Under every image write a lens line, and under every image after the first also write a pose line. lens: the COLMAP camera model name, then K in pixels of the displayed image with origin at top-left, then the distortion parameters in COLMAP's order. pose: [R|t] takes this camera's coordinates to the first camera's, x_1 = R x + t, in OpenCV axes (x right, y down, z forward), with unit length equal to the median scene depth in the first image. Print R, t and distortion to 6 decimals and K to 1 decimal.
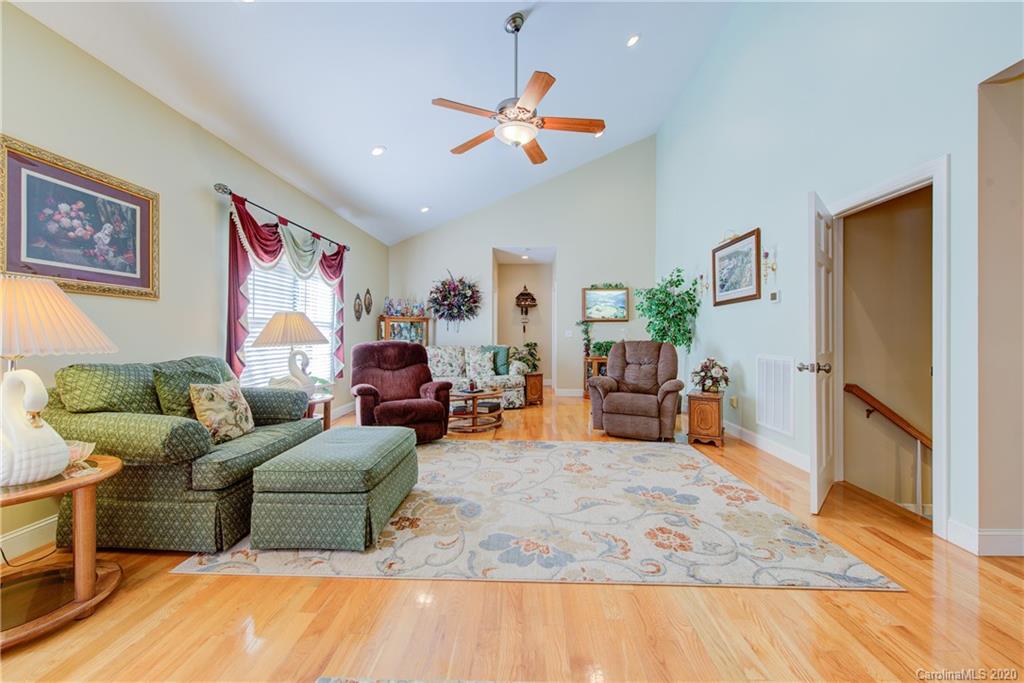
lens RADIAL K [[401.1, 0, 514.3], [0, 401.1, 334.8], [0, 0, 1]] dist [0.003647, -0.000442]
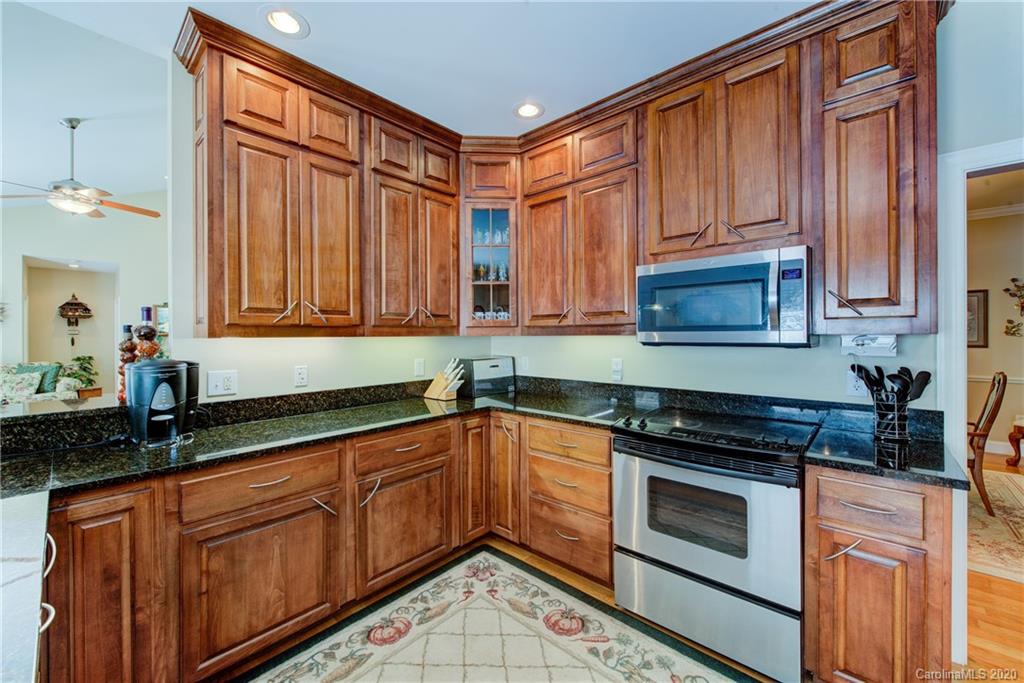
lens RADIAL K [[401.1, 0, 514.3], [0, 401.1, 334.8], [0, 0, 1]] dist [0.003647, -0.000442]
pose [[0.643349, -0.004087, 0.765562, -0.068847], [0.004053, 0.999990, 0.001932, -0.063908], [-0.765562, 0.001860, 0.643359, -0.842019]]
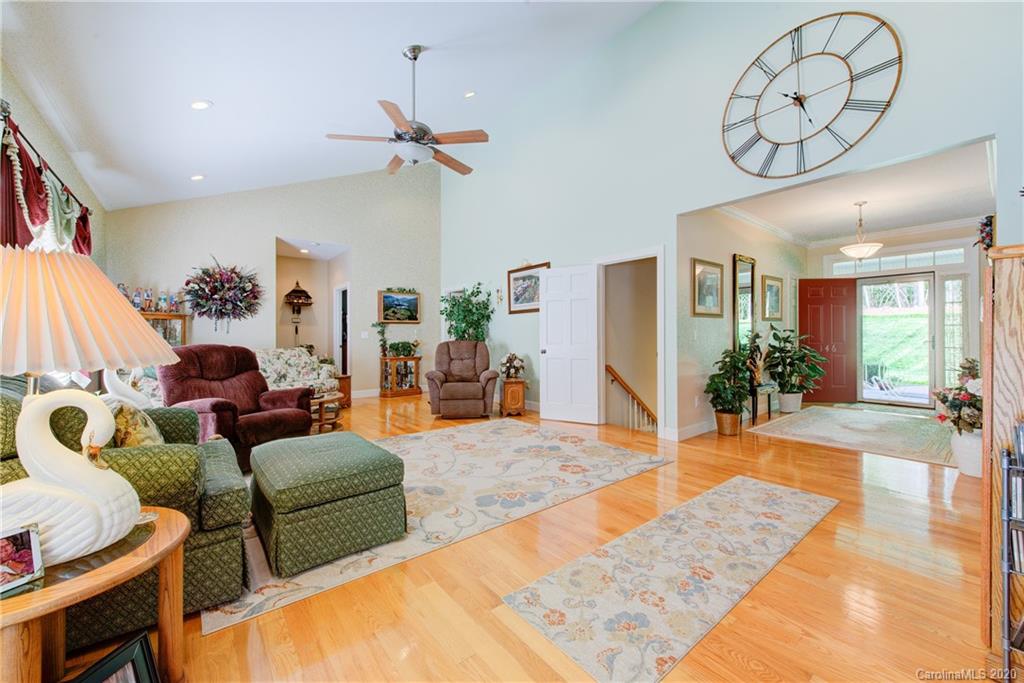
lens RADIAL K [[398.7, 0, 513.9], [0, 398.7, 334.7], [0, 0, 1]] dist [0.008115, -0.000752]
pose [[0.756894, -0.000600, 0.653537, -0.442991], [0.002124, 0.999997, -0.001541, -0.001201], [-0.653534, 0.002555, 0.756893, -0.002986]]
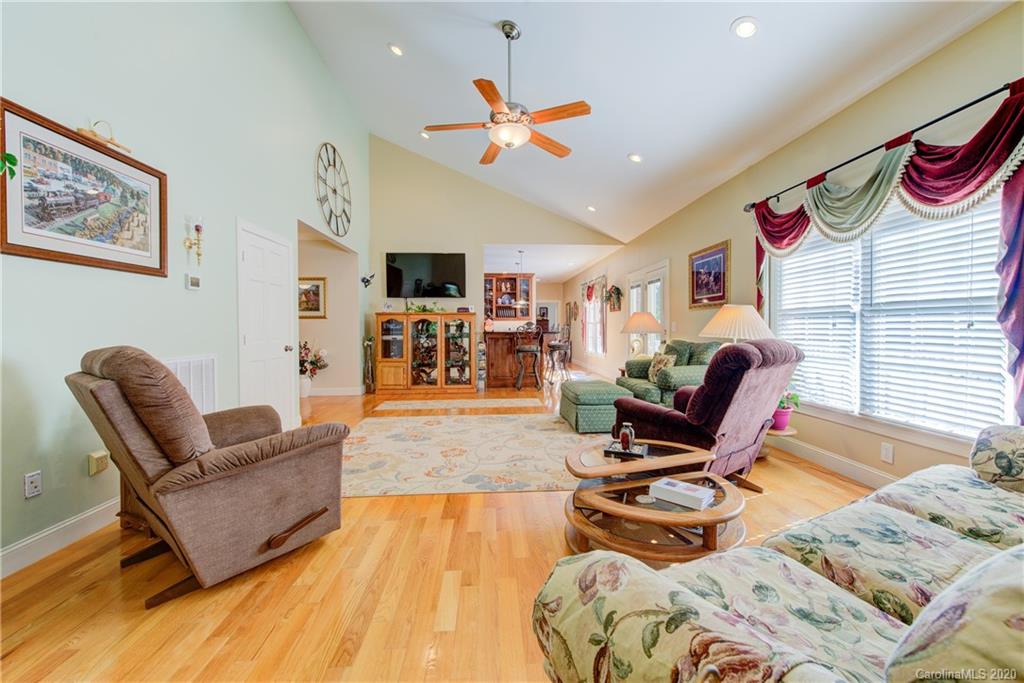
lens RADIAL K [[398.7, 0, 513.9], [0, 398.7, 334.7], [0, 0, 1]] dist [0.008115, -0.000752]
pose [[-0.995495, 0.005229, -0.094668, 0.083055], [0.003951, 0.999899, 0.013682, 0.001565], [0.094730, 0.013247, -0.995415, 1.799632]]
